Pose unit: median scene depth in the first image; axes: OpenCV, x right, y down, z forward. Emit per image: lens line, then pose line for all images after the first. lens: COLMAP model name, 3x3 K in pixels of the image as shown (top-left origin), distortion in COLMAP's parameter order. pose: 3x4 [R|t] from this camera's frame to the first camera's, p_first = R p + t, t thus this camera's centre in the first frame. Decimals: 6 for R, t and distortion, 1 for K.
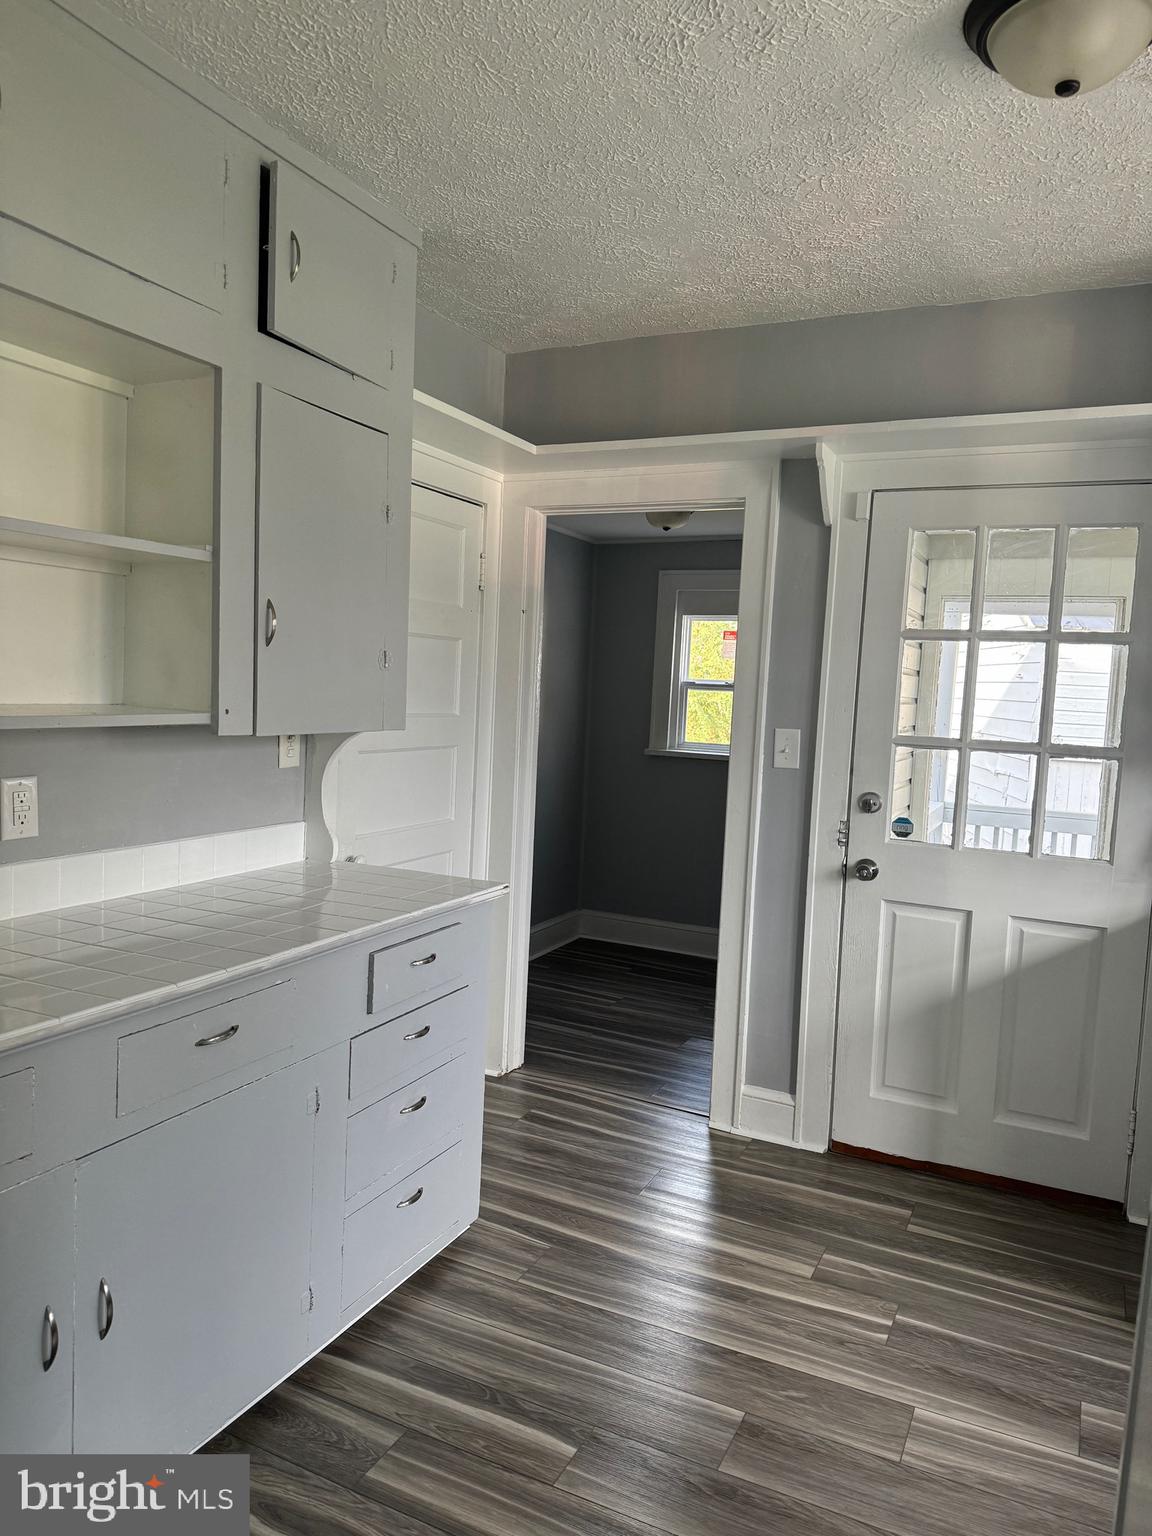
lens RADIAL K [[1087.0, 0, 579.1], [0, 1087.0, 763.2], [0, 0, 1]] dist [0.053749, -0.056089]
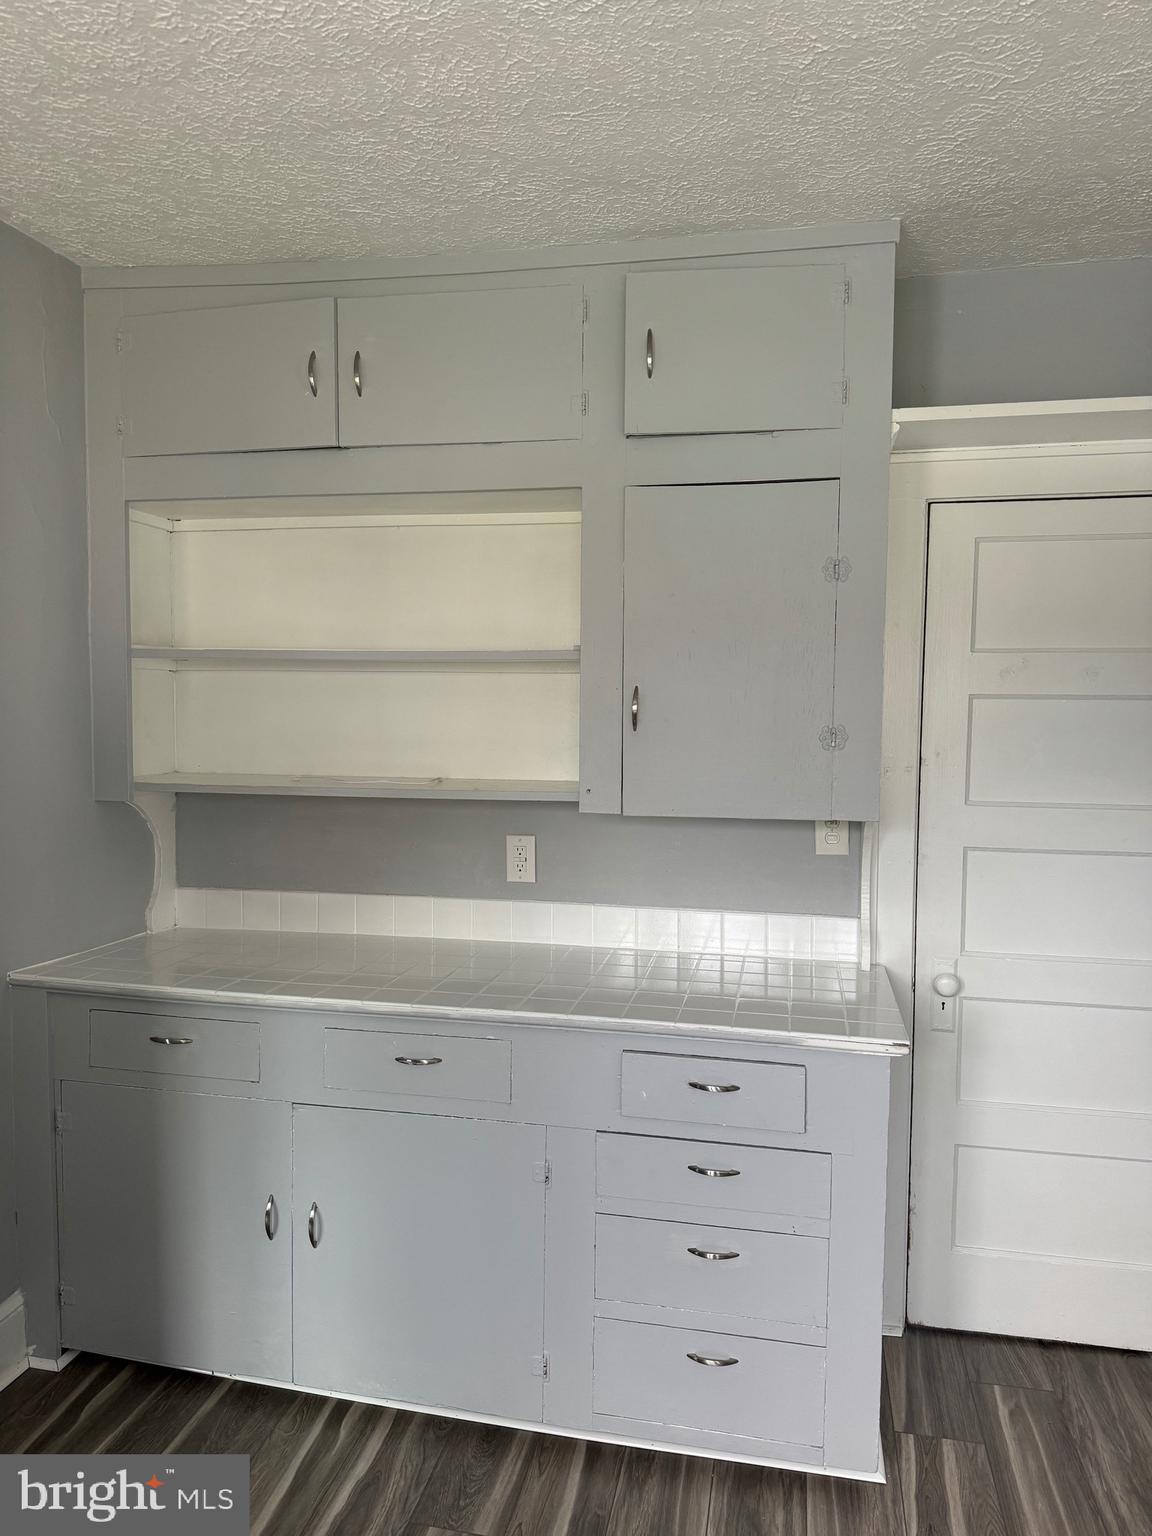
lens RADIAL K [[1087.0, 0, 573.6], [0, 1087.0, 762.2], [0, 0, 1]] dist [0.053749, -0.056089]
pose [[0.235409, 0.015334, -0.971775, 0.732682], [-0.071149, 0.997465, -0.001497, -0.073712], [0.969289, 0.069494, 0.235903, 0.728489]]
